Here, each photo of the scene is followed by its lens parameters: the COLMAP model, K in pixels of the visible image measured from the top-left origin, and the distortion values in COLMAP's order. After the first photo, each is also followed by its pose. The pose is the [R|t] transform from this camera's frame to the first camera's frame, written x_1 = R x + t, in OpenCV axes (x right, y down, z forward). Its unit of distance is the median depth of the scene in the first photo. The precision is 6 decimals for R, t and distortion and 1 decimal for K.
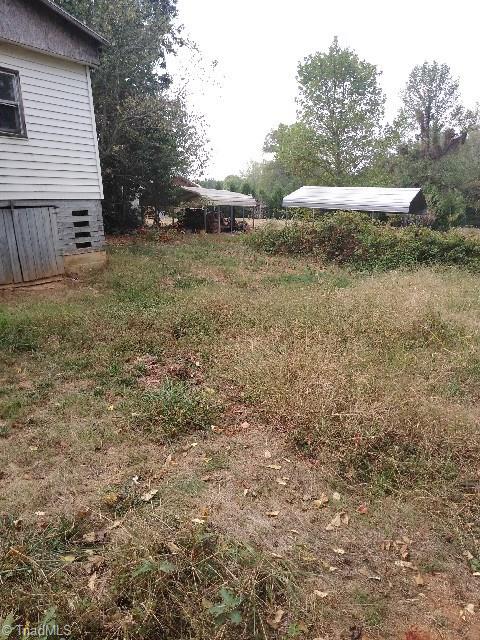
lens RADIAL K [[496.5, 0, 240.9], [0, 496.5, 320.4], [0, 0, 1]] dist [0.052398, -0.005682]
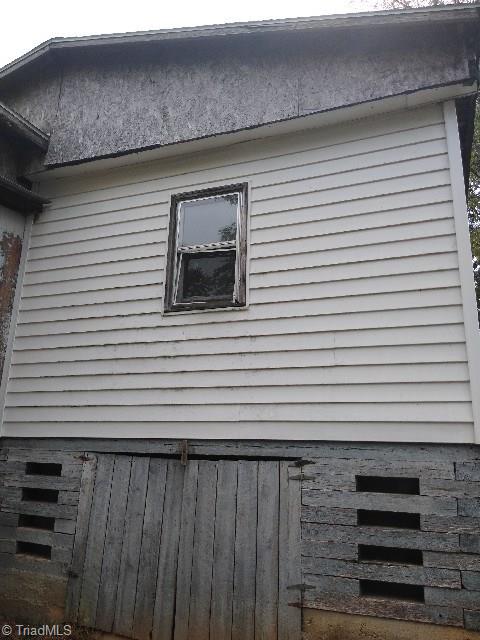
lens RADIAL K [[496.5, 0, 240.1], [0, 496.5, 321.2], [0, 0, 1]] dist [0.052398, -0.005682]
pose [[0.190660, -0.183147, -0.964420, 0.003019], [-0.243021, 0.943054, -0.227133, -0.232836], [0.951099, 0.277679, 0.135294, 0.889038]]
